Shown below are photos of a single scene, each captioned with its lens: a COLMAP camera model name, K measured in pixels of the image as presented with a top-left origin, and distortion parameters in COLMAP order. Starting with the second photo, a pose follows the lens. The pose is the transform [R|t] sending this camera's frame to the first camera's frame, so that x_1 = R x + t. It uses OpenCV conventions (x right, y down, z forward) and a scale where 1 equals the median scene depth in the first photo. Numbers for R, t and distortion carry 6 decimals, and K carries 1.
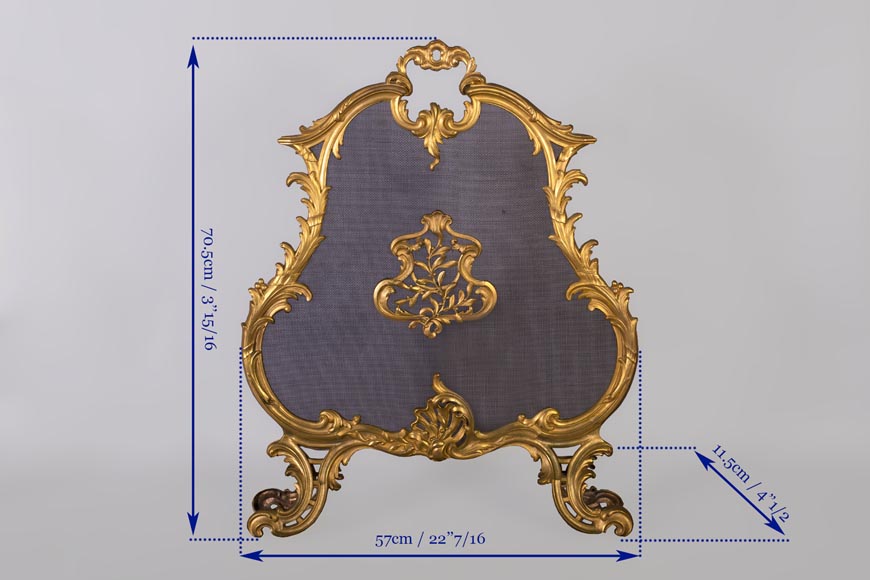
lens RADIAL K [[1447.8, 0, 429.5], [0, 1447.8, 286.1], [0, 0, 1]] dist [-0.127124, 0.000000]
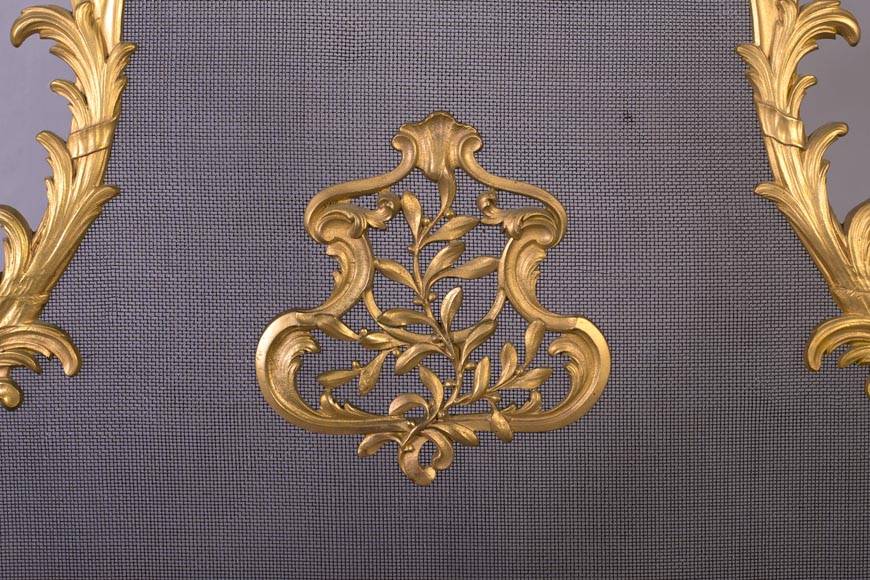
lens RADIAL K [[1447.8, 0, 436.3], [0, 1447.8, 289.8], [0, 0, 1]] dist [-0.127124, 0.000000]
pose [[0.999845, -0.002491, 0.017430, -0.001432], [0.005060, 0.988833, -0.148939, 0.041928], [-0.016864, 0.149004, 0.988693, 0.656732]]
